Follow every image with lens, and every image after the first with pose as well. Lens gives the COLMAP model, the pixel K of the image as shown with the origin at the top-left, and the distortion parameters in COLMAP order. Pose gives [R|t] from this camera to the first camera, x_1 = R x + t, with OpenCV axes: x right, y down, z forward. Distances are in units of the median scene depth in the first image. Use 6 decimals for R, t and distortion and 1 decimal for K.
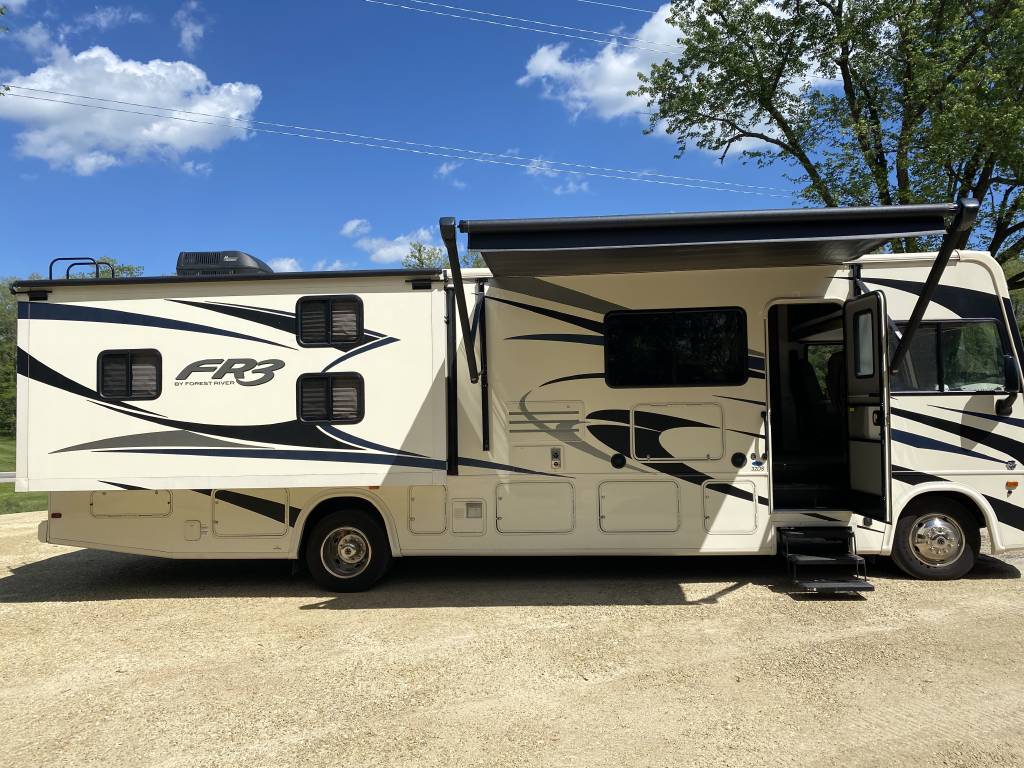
lens RADIAL K [[787.1, 0, 508.3], [0, 787.1, 373.5], [0, 0, 1]] dist [0.043706, -0.049720]
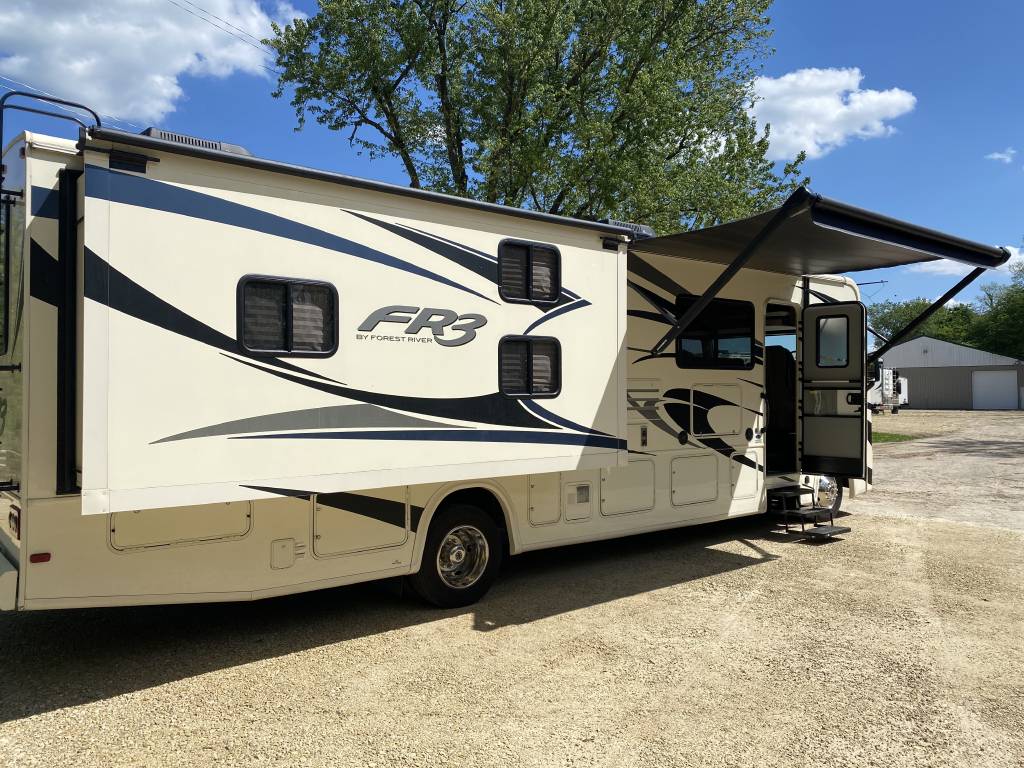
lens RADIAL K [[787.1, 0, 510.6], [0, 787.1, 374.2], [0, 0, 1]] dist [0.043706, -0.049720]
pose [[0.729410, 0.034256, 0.683218, -0.760385], [-0.045306, 0.998972, -0.001718, 0.039258], [-0.682574, -0.029701, 0.730212, 0.395595]]
